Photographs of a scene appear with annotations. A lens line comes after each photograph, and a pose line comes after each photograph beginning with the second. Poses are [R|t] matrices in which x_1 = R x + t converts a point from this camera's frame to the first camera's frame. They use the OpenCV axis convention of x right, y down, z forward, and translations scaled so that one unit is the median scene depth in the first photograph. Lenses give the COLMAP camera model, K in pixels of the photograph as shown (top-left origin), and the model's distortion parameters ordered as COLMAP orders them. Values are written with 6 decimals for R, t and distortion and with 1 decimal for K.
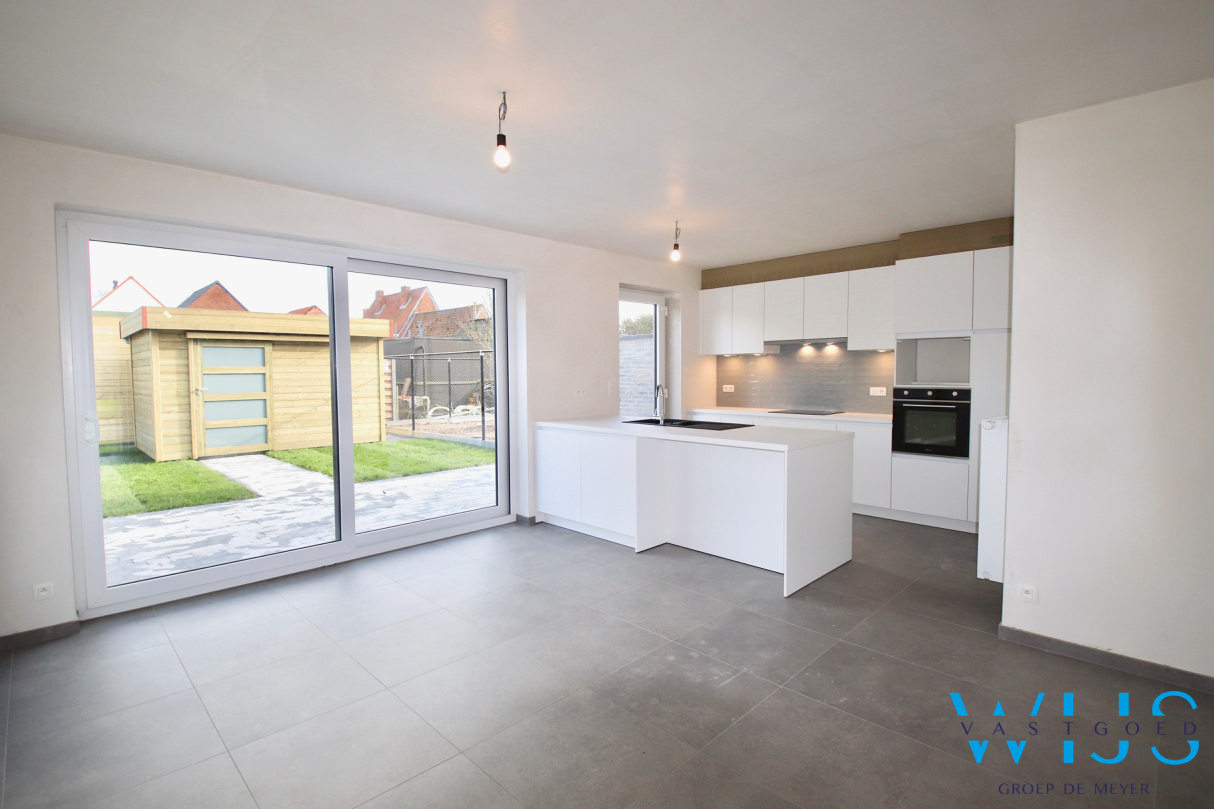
lens RADIAL K [[585.6, 0, 599.6], [0, 585.6, 401.7], [0, 0, 1]] dist [0.028613, -0.039205]
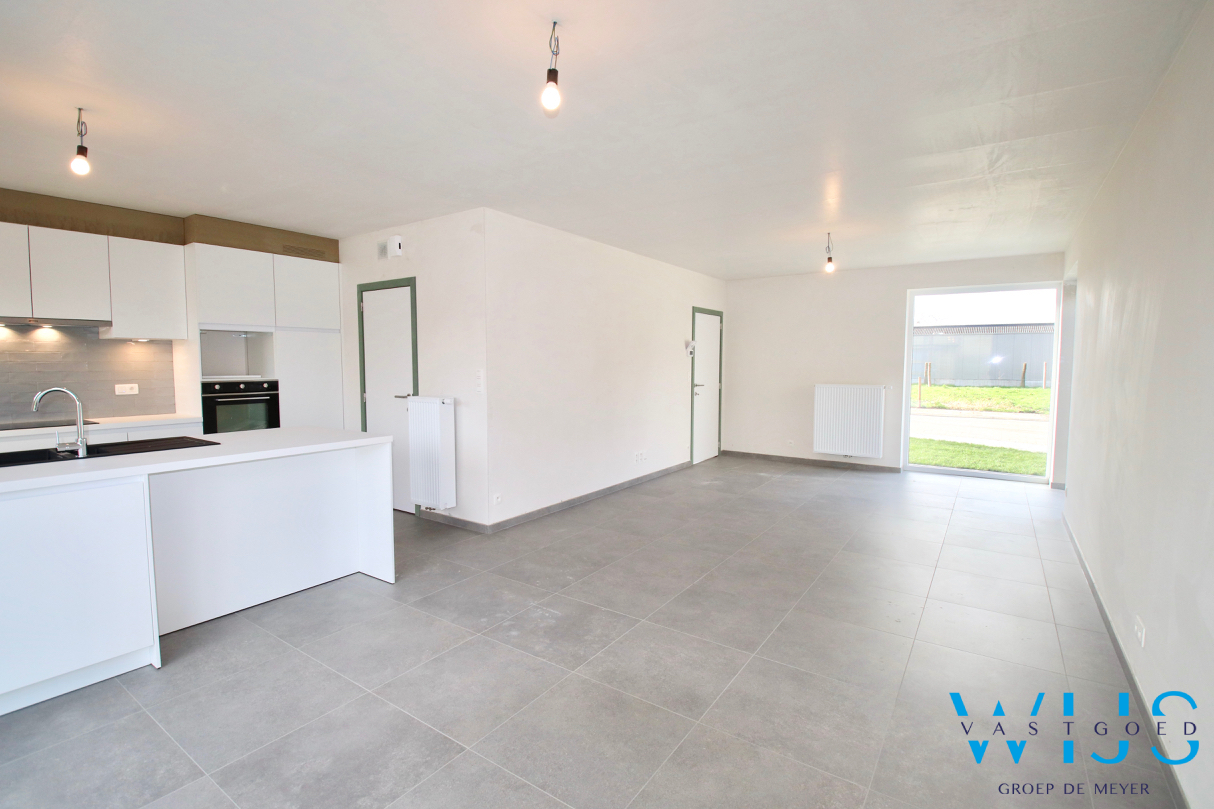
lens RADIAL K [[563.1, 0, 607.0], [0, 563.1, 404.5], [0, 0, 1]] dist [-0.026101, -0.000086]
pose [[-0.202824, -0.067119, 0.976912, -0.341949], [0.048996, 0.995703, 0.078582, -0.018760], [-0.977989, 0.063803, -0.198664, 0.394770]]
